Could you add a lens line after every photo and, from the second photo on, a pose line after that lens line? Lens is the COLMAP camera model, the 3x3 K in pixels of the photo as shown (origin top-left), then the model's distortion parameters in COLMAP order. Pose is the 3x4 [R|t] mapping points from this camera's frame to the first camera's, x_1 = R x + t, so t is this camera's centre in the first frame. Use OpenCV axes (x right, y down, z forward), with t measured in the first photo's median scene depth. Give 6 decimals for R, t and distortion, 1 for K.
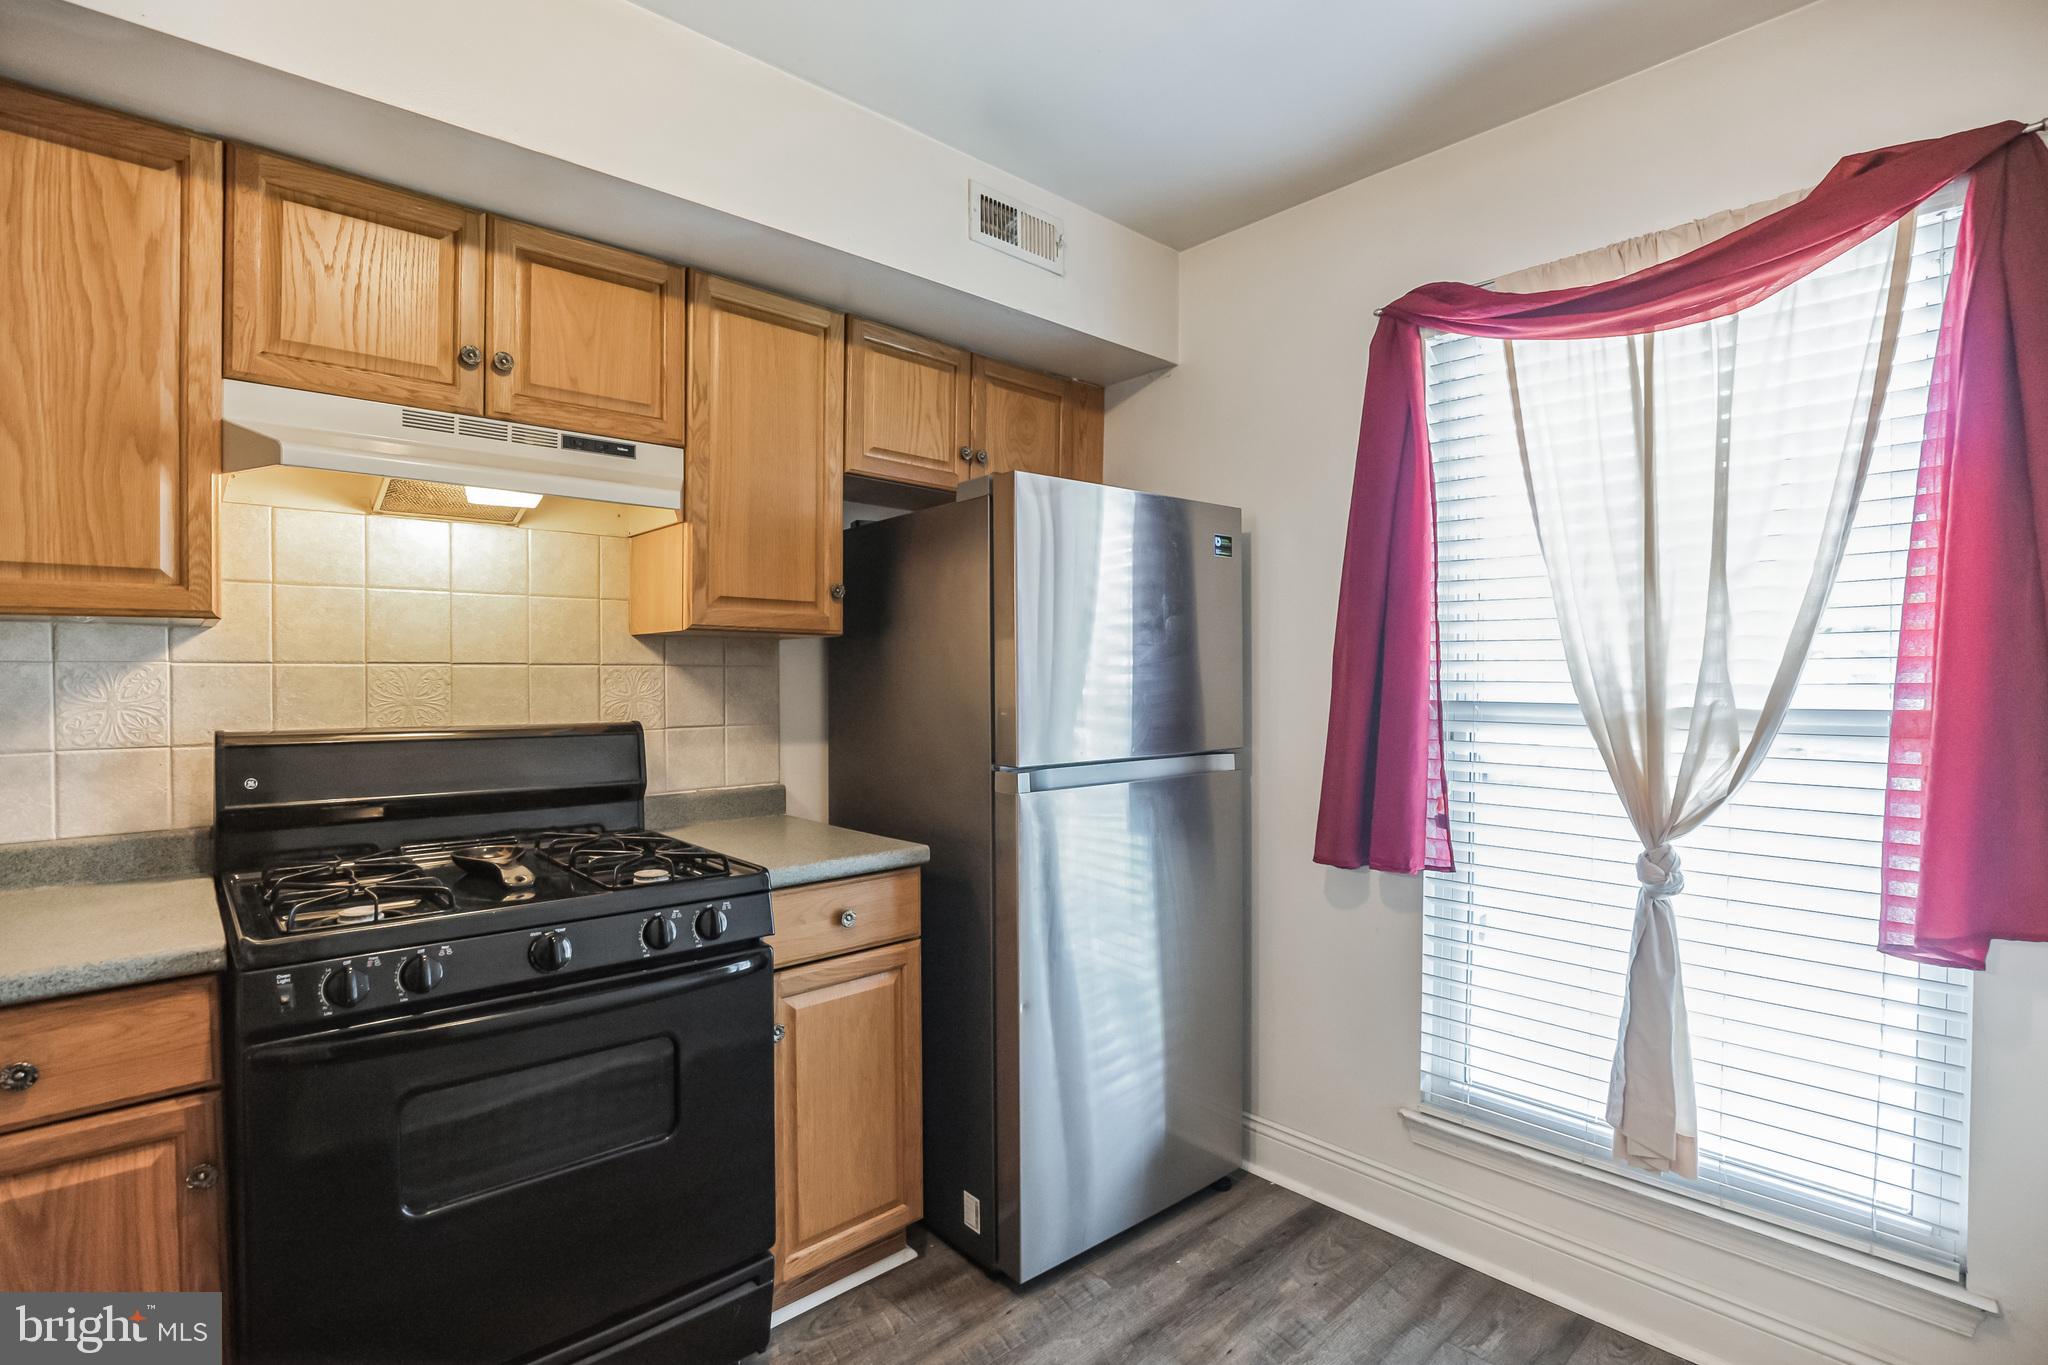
lens RADIAL K [[963.2, 0, 1015.6], [0, 963.2, 677.1], [0, 0, 1]] dist [-0.042407, 0.007181]
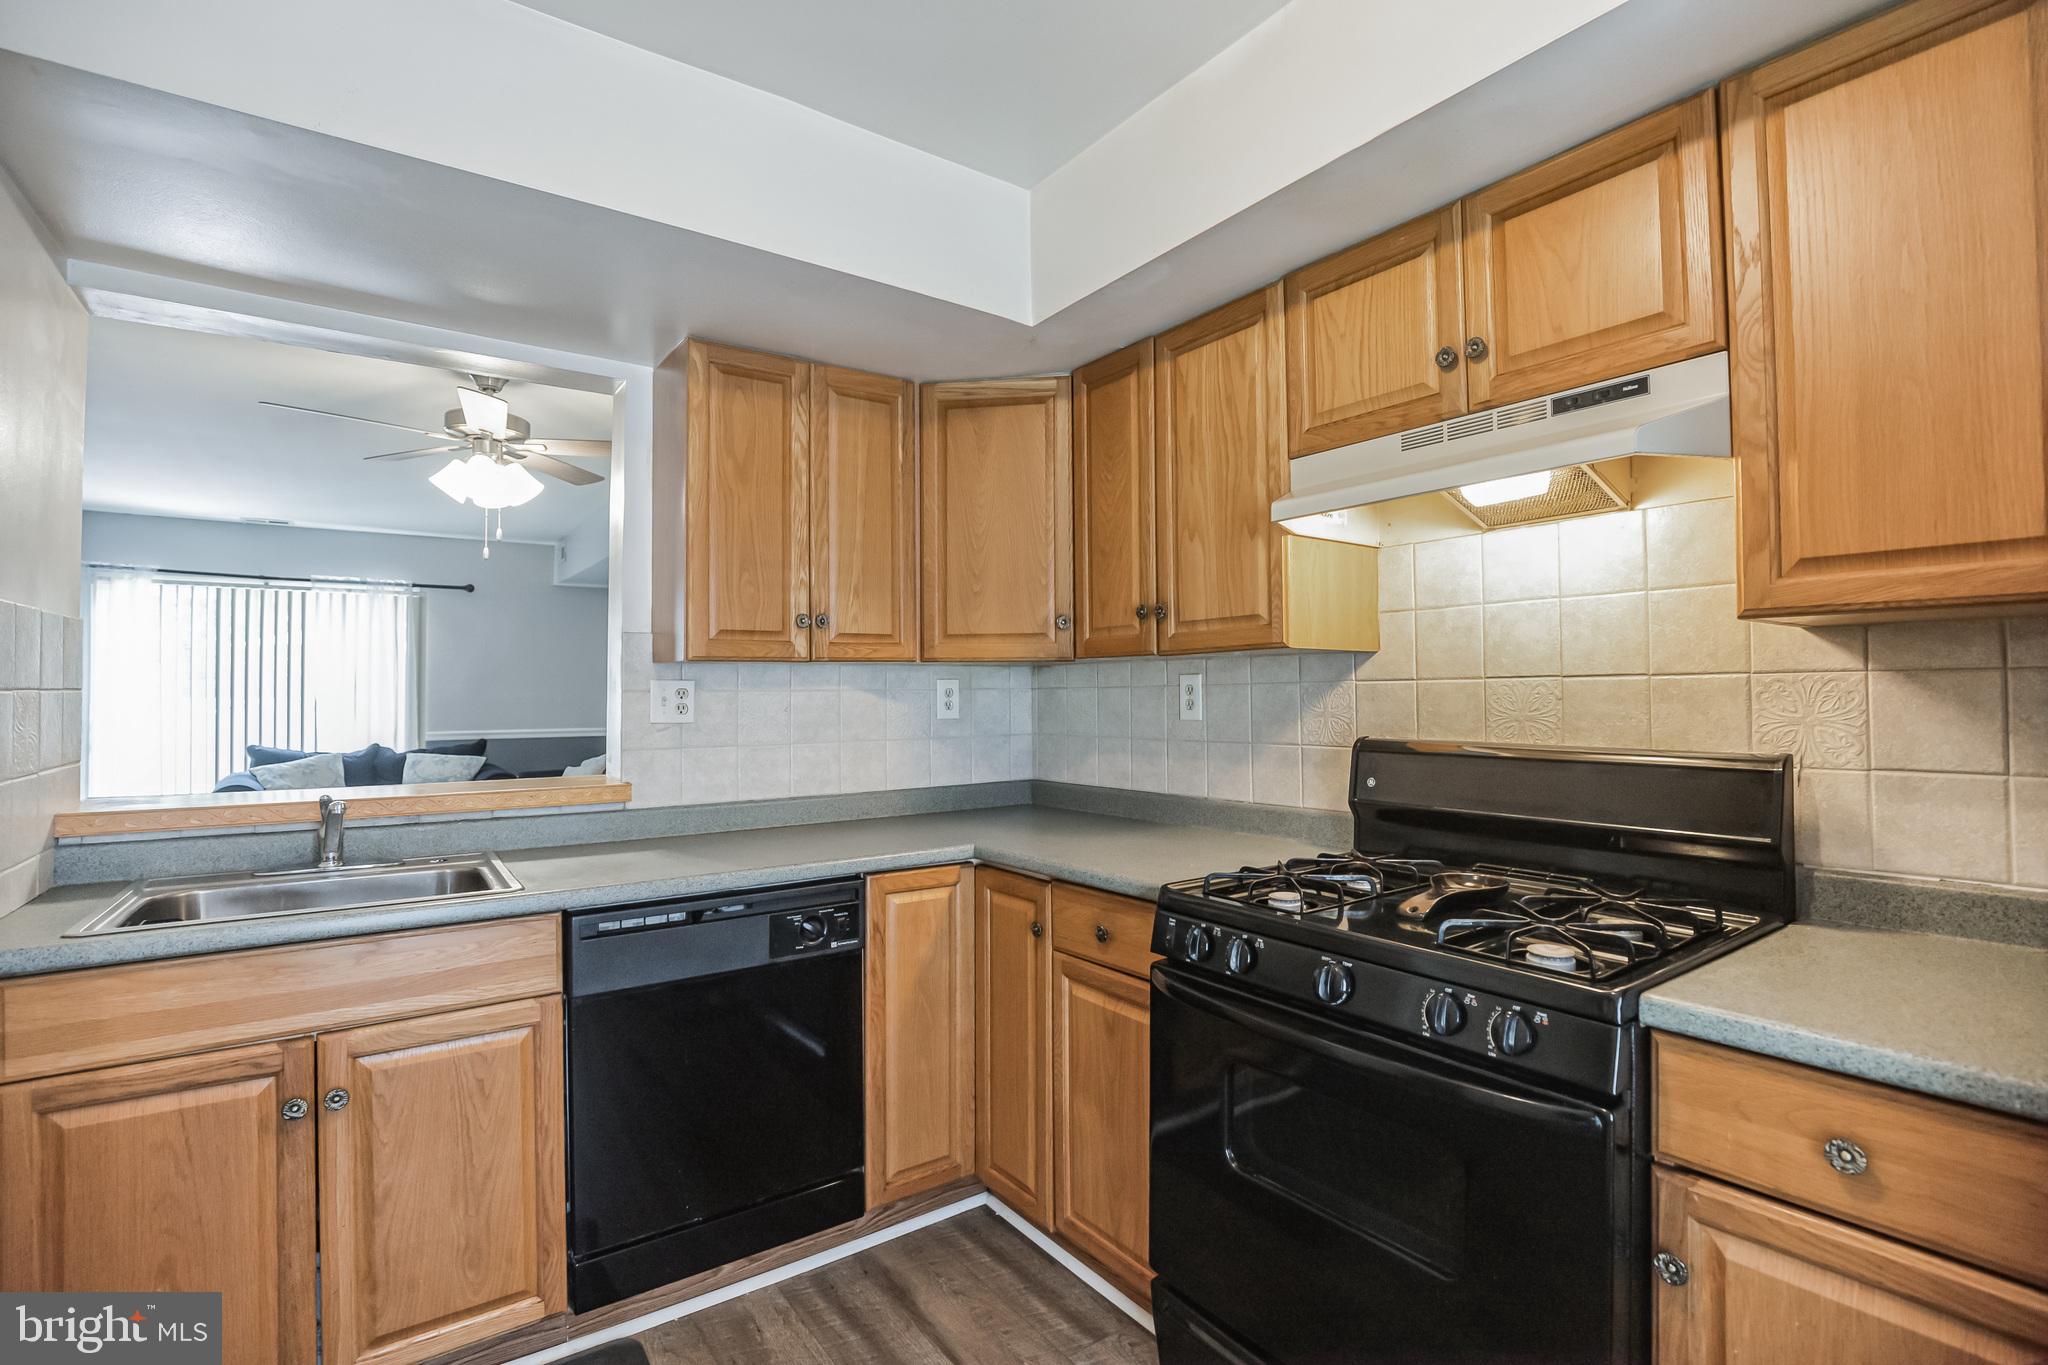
lens RADIAL K [[934.6, 0, 1012.1], [0, 934.6, 678.2], [0, 0, 1]] dist [-0.034719, 0.004589]
pose [[-0.116784, -0.016226, -0.993025, 0.381761], [0.005917, 0.999837, -0.017034, -0.000684], [0.993140, -0.007865, -0.116669, 0.638088]]
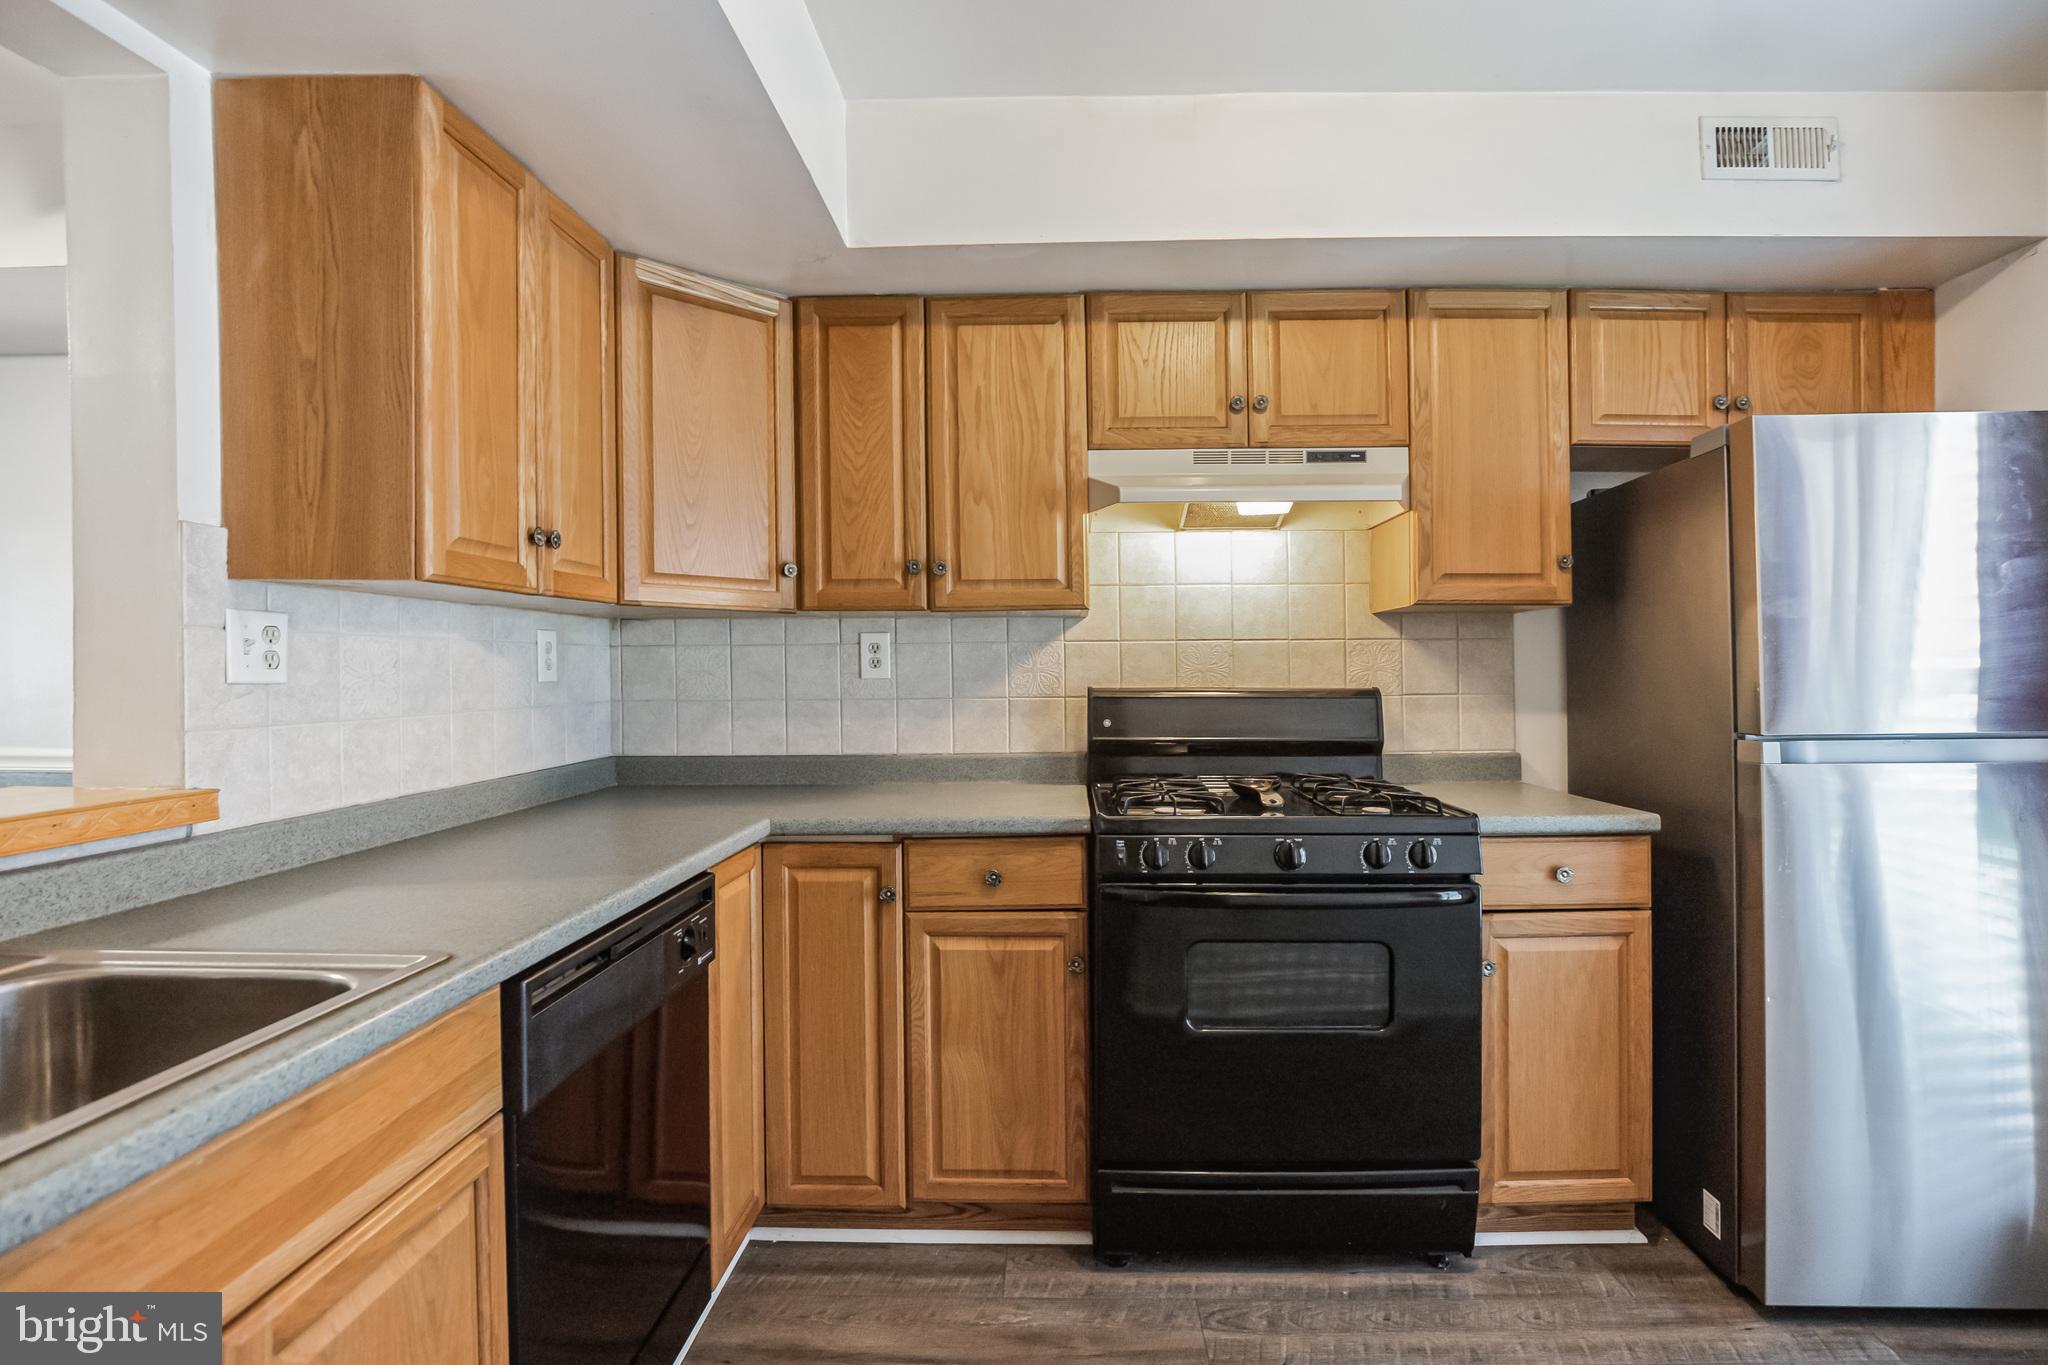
lens RADIAL K [[959.7, 0, 1039.1], [0, 959.7, 658.2], [0, 0, 1]] dist [-0.035451, 0.000588]
pose [[0.720848, -0.012670, -0.692977, 0.134459], [0.003530, 0.999887, -0.014609, 0.031785], [0.693084, 0.008085, 0.720811, -0.139309]]
